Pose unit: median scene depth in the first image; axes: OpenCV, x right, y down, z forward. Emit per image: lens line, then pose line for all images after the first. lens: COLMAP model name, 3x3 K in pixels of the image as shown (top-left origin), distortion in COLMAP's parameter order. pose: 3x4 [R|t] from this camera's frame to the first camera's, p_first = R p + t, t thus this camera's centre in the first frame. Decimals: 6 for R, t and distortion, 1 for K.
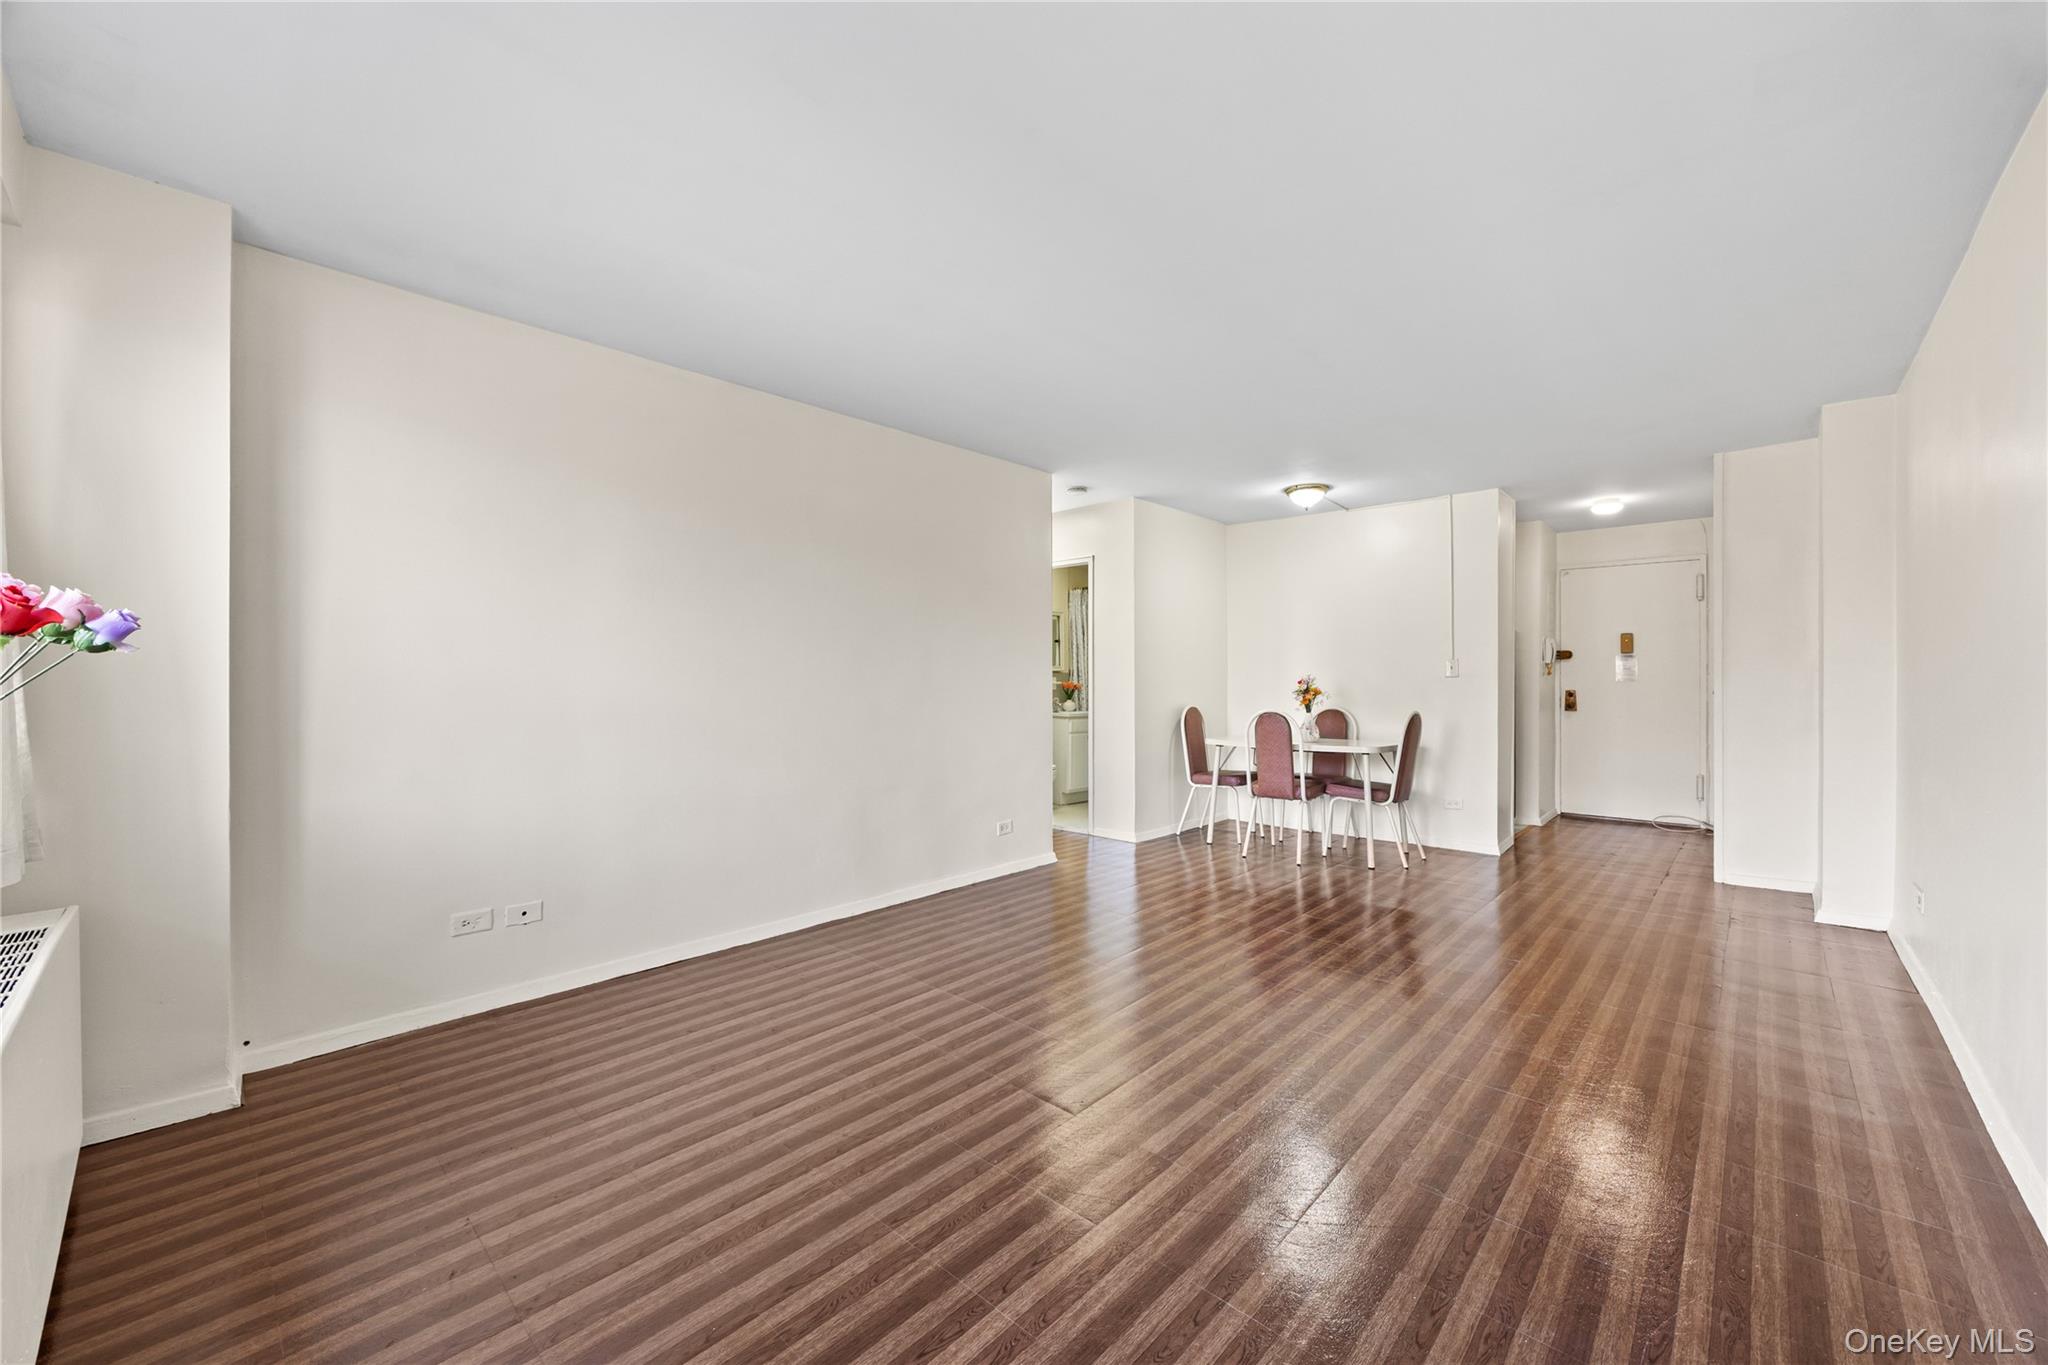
lens RADIAL K [[795.8, 0, 1026.8], [0, 795.8, 688.8], [0, 0, 1]] dist [-0.000272, 0.000487]
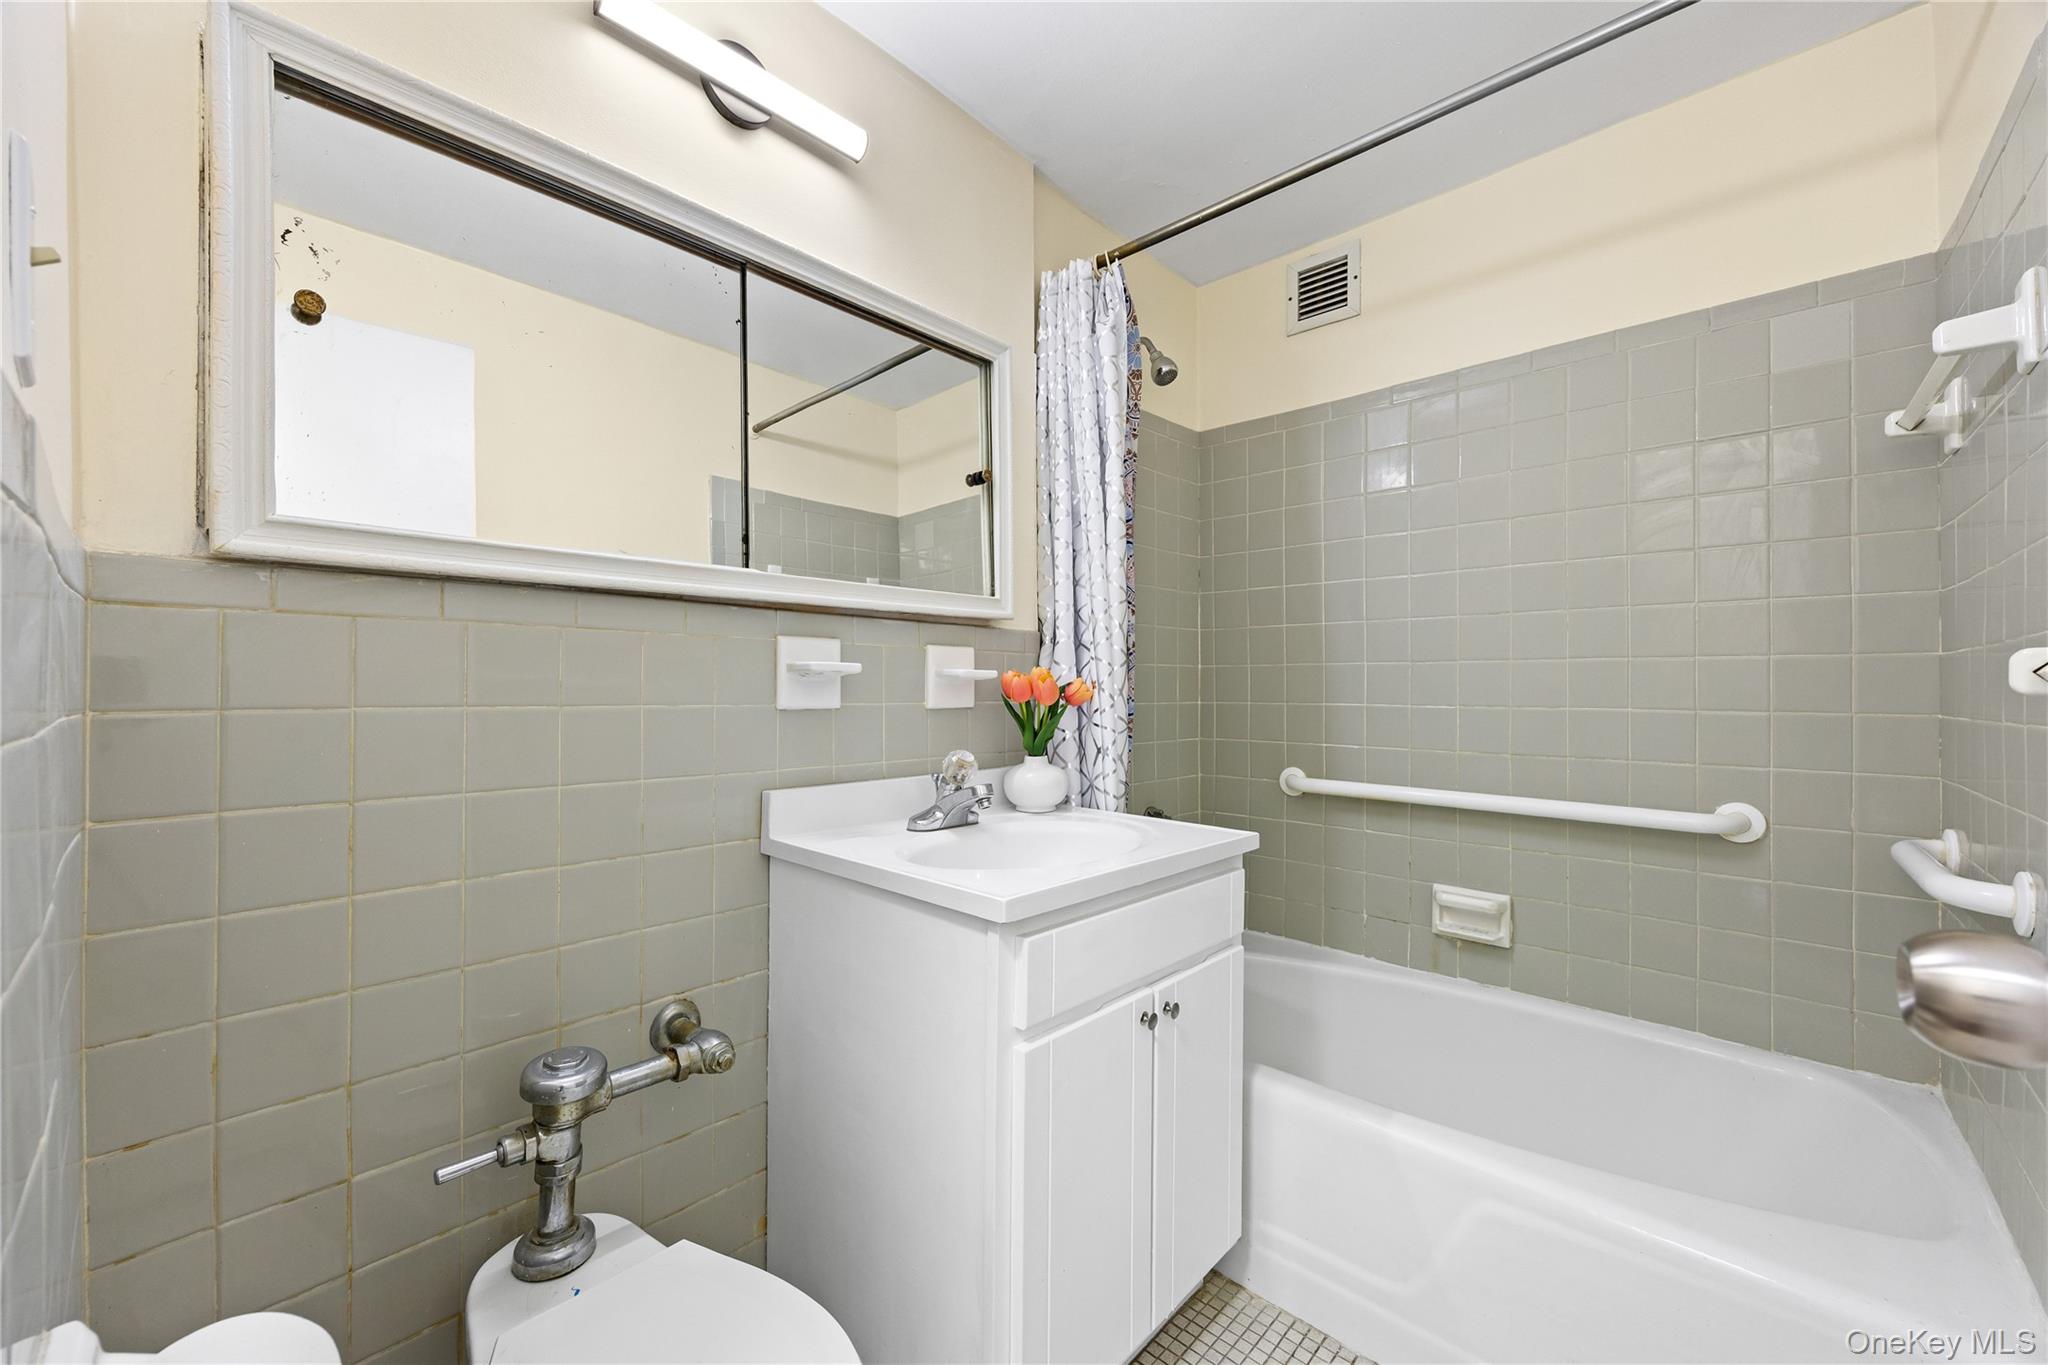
lens RADIAL K [[795.8, 0, 1025.3], [0, 795.8, 685.8], [0, 0, 1]] dist [-0.000272, 0.000487]
pose [[0.999918, -0.000958, -0.012804, 0.052773], [0.000792, 0.999915, -0.012992, -0.001886], [0.012816, 0.012981, 0.999834, 0.778169]]
